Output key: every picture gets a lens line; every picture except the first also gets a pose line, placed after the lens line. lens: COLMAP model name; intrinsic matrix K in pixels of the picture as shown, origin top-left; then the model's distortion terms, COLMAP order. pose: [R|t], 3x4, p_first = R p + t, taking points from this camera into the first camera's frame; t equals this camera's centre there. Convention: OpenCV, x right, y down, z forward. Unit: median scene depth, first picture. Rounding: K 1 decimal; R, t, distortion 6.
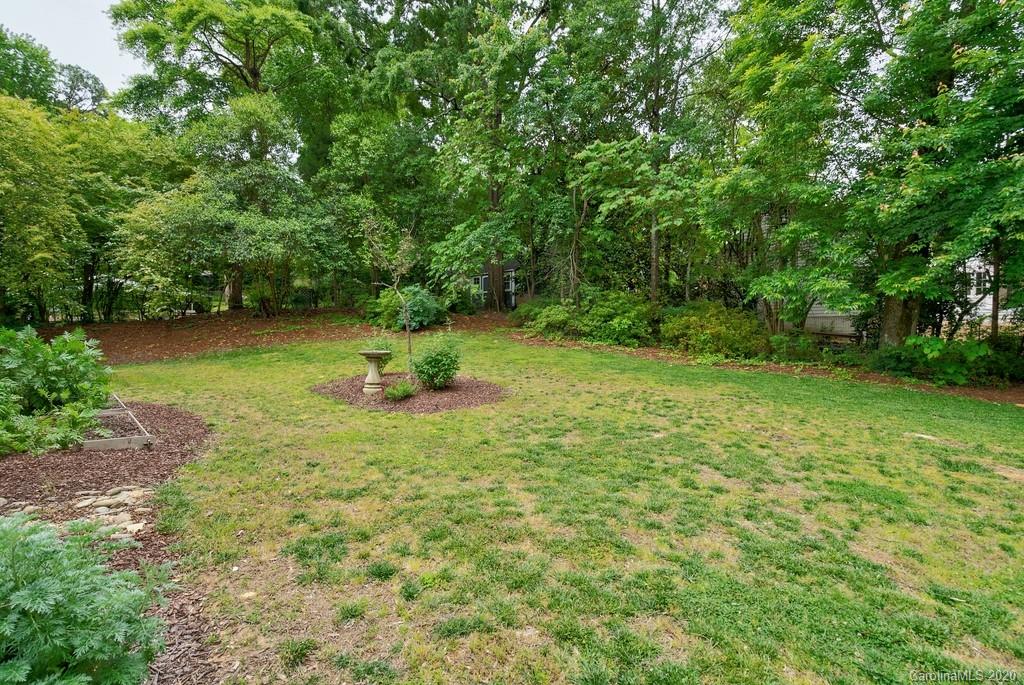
lens RADIAL K [[469.2, 0, 512.6], [0, 469.2, 335.1], [0, 0, 1]] dist [0.002212, 0.000602]
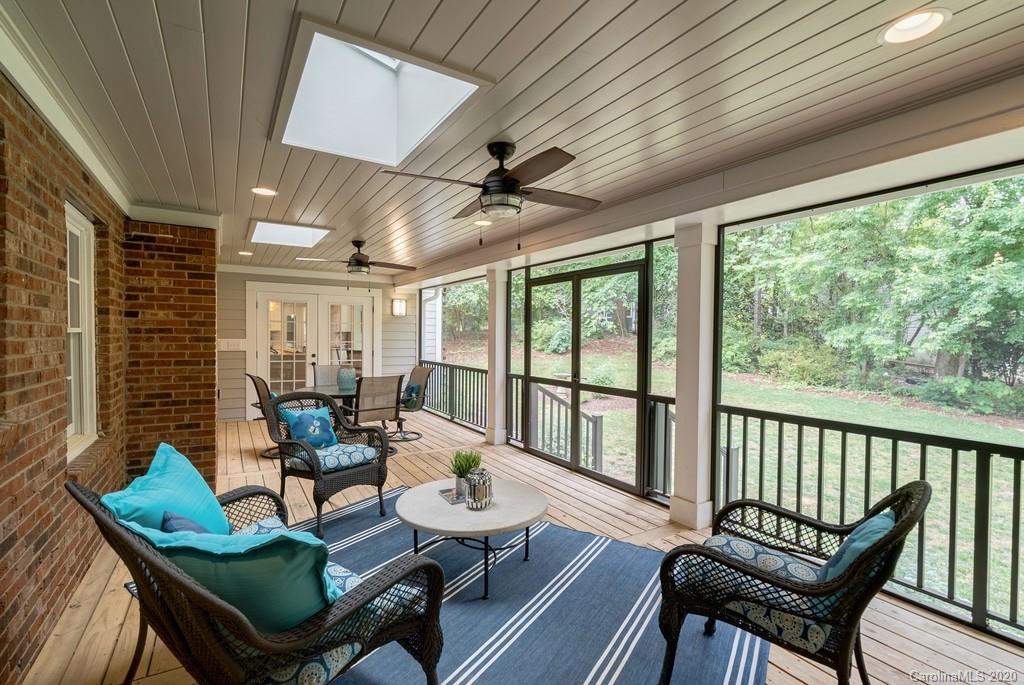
lens RADIAL K [[469.2, 0, 509.0], [0, 469.2, 344.6], [0, 0, 1]] dist [0.002212, 0.000602]
pose [[0.973801, 0.020244, -0.226499, -0.061995], [-0.018230, 0.999773, 0.010983, -0.055689], [0.226670, -0.006567, 0.973950, -0.419561]]
